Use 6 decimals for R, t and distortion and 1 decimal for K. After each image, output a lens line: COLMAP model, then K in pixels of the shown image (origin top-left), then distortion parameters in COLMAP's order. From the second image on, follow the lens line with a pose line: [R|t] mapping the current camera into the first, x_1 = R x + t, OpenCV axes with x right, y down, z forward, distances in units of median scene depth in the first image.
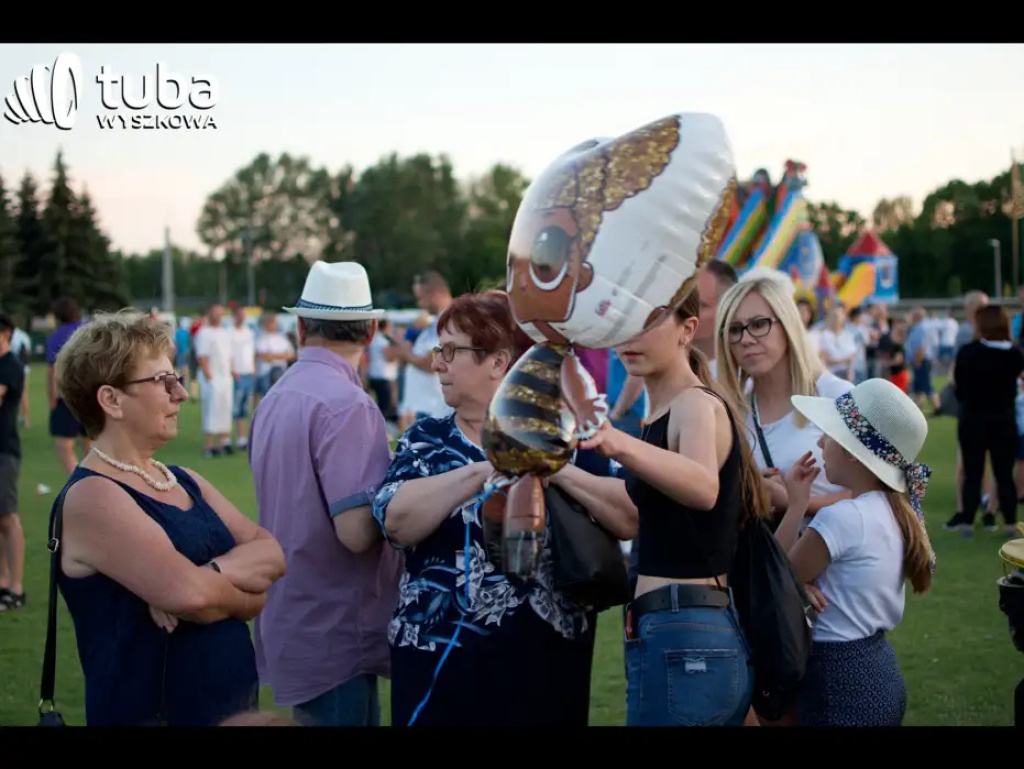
lens RADIAL K [[1554.8, 0, 511.4], [0, 1554.8, 388.7], [0, 0, 1]] dist [-0.154543, 0.000000]
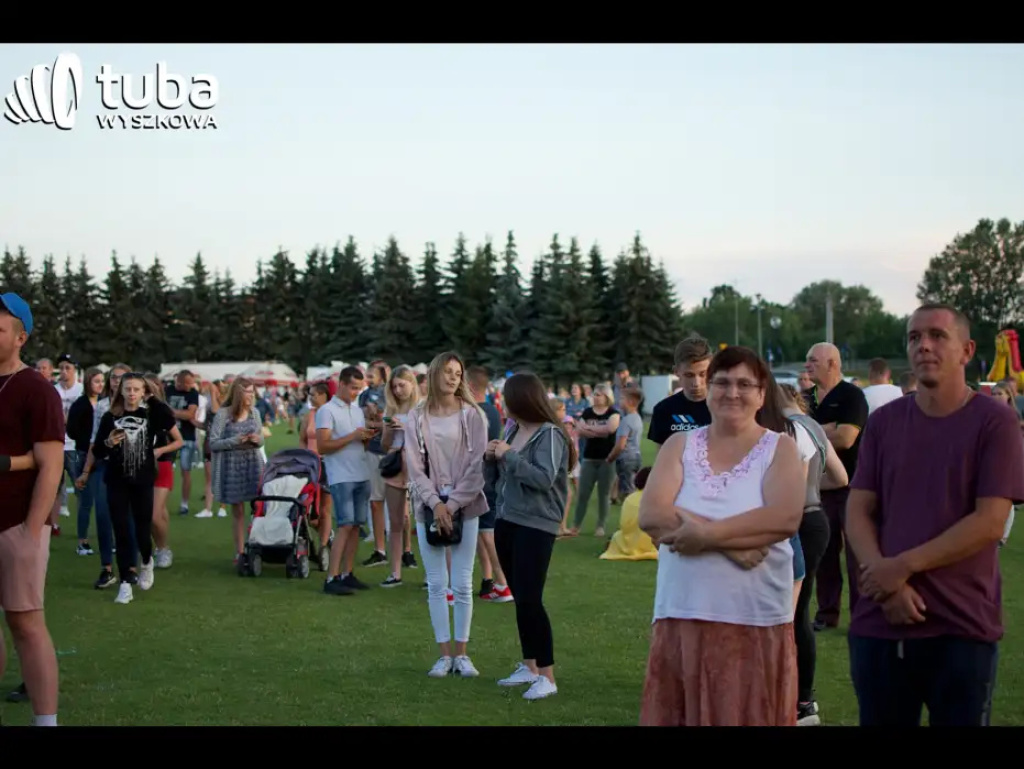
lens RADIAL K [[1554.8, 0, 546.0], [0, 1554.8, 383.9], [0, 0, 1]] dist [-0.154543, 0.000000]
pose [[0.852171, 0.018284, -0.522944, 0.162068], [-0.039129, 0.998818, -0.028841, -0.001640], [0.521799, 0.045039, 0.851879, -0.035039]]
